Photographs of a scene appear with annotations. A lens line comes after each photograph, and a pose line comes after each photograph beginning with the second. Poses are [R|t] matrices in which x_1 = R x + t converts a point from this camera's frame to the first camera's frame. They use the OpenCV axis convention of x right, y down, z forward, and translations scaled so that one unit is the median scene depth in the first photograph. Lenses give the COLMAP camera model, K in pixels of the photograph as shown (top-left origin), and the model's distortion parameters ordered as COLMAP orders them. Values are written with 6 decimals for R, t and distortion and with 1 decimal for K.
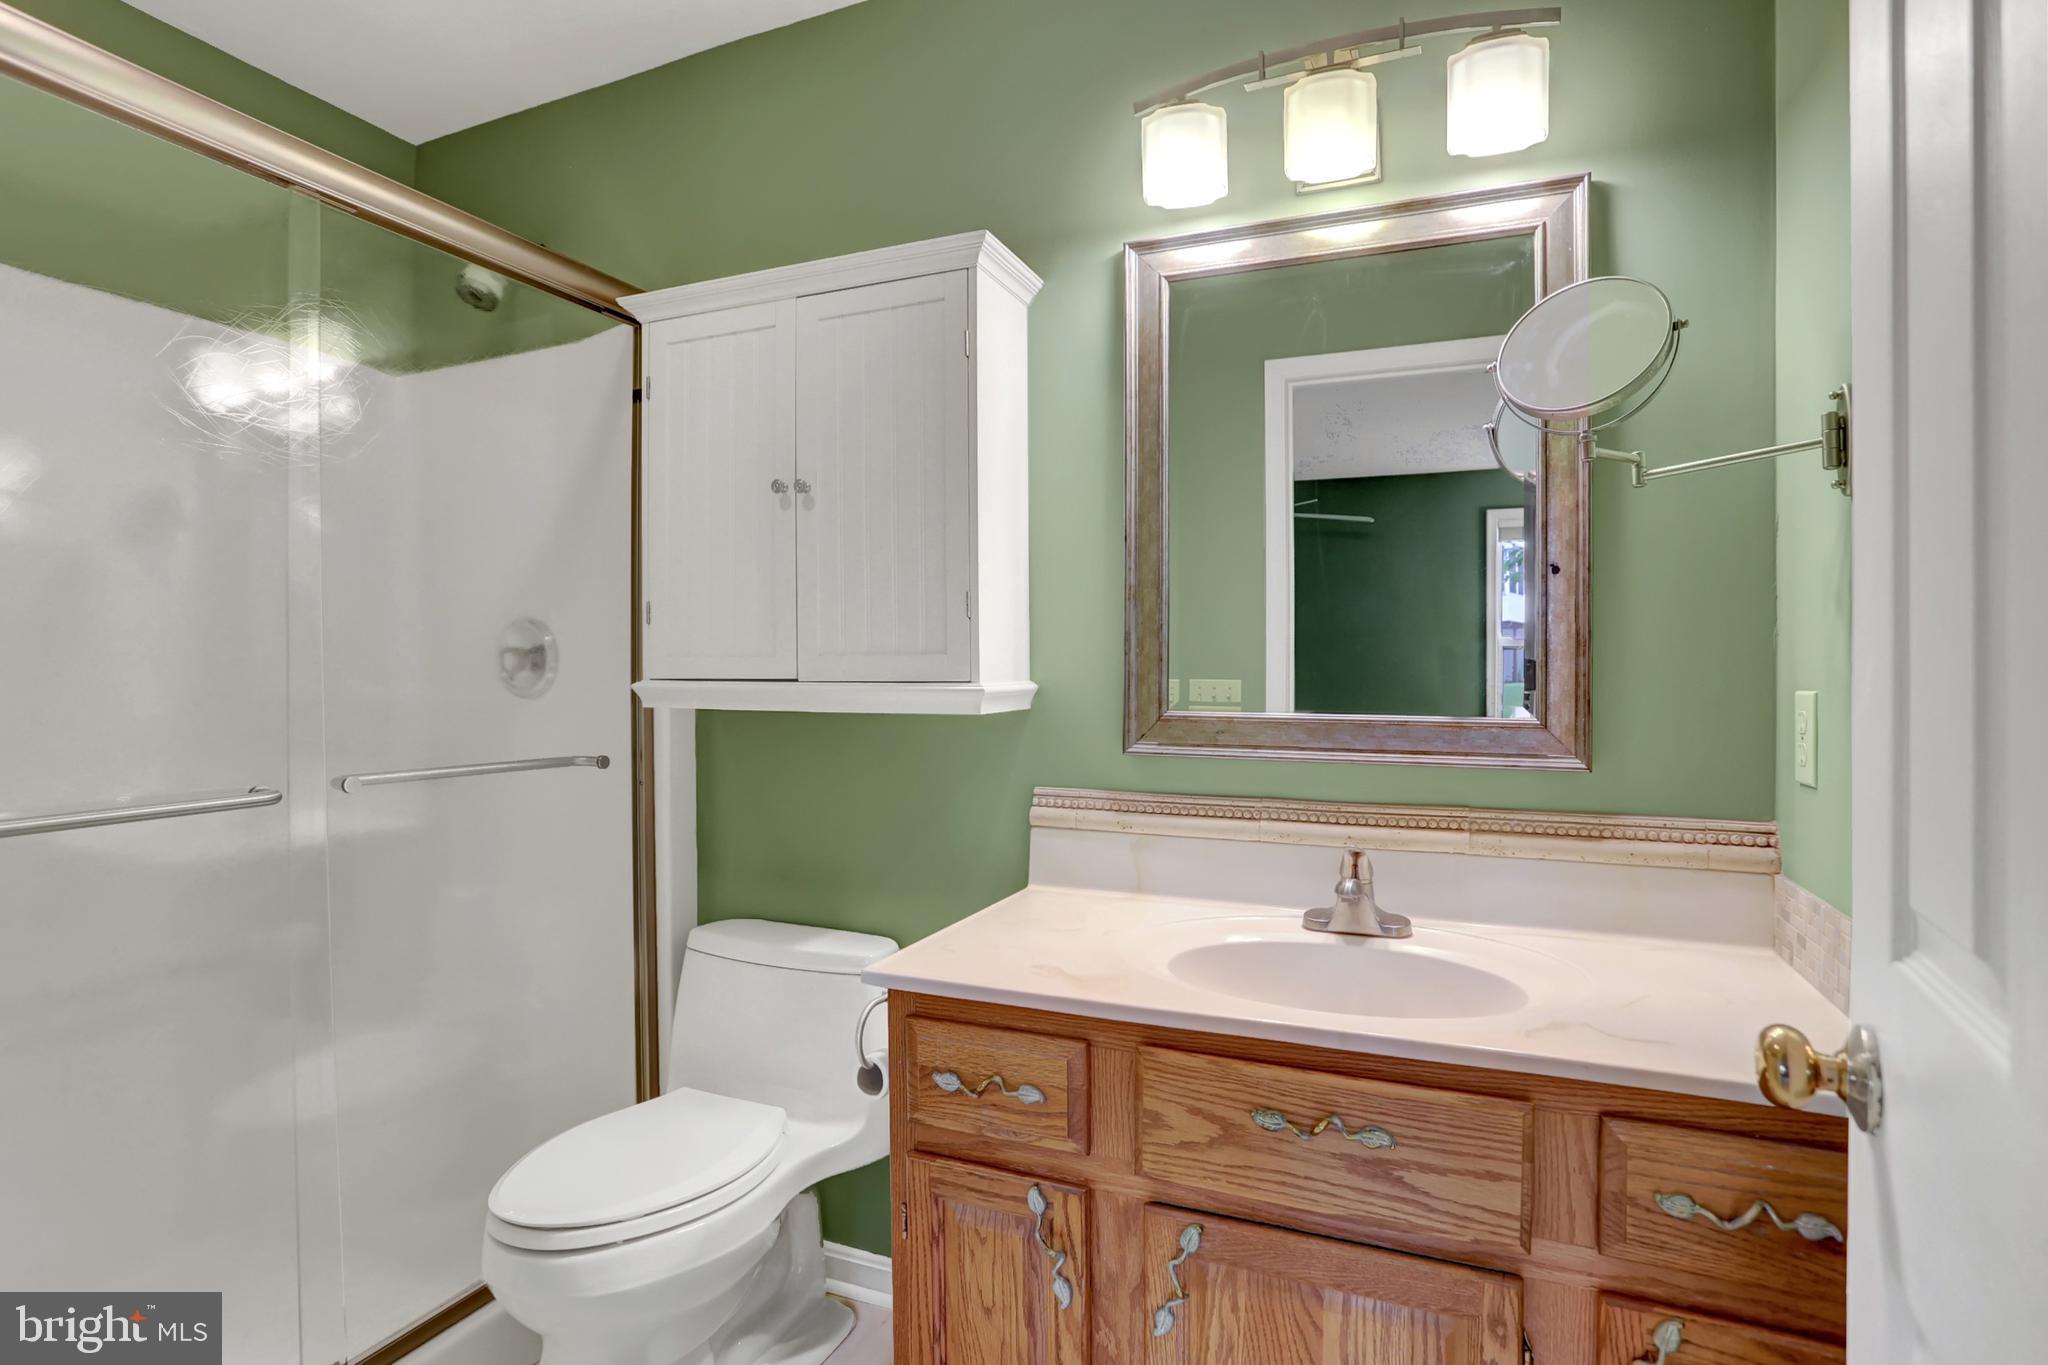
lens RADIAL K [[1025.2, 0, 1027.2], [0, 1025.2, 660.0], [0, 0, 1]] dist [-0.070506, 0.032128]
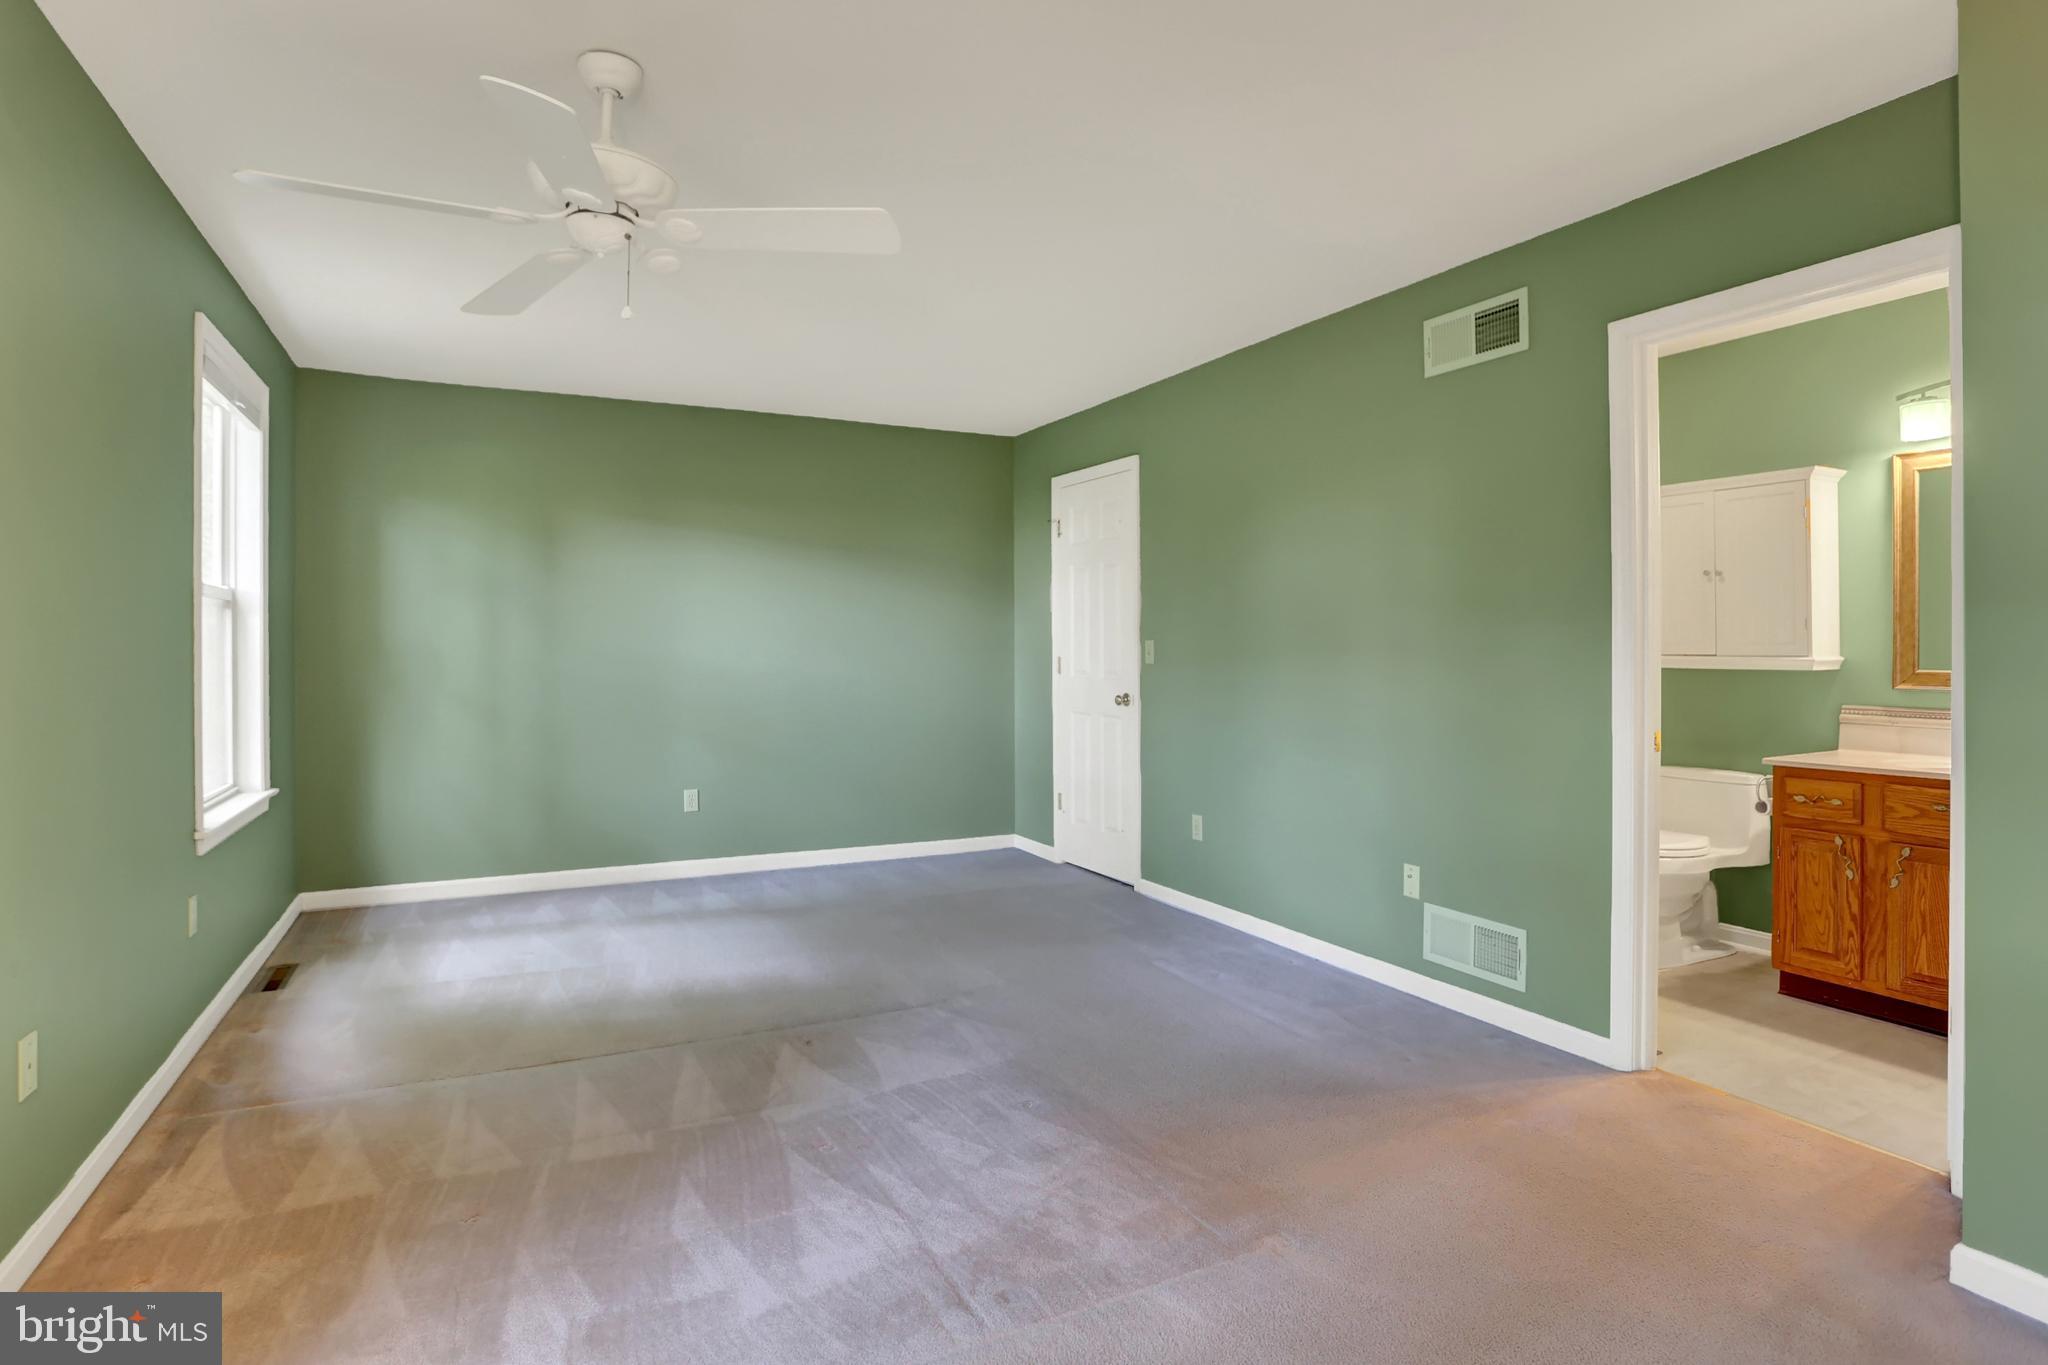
lens RADIAL K [[1025.2, 0, 1027.2], [0, 1025.2, 660.0], [0, 0, 1]] dist [-0.070506, 0.032128]
pose [[0.767282, 0.002291, -0.641305, 0.034178], [0.005602, 0.999932, 0.010275, -0.003887], [0.641285, -0.011476, 0.767217, -2.018544]]
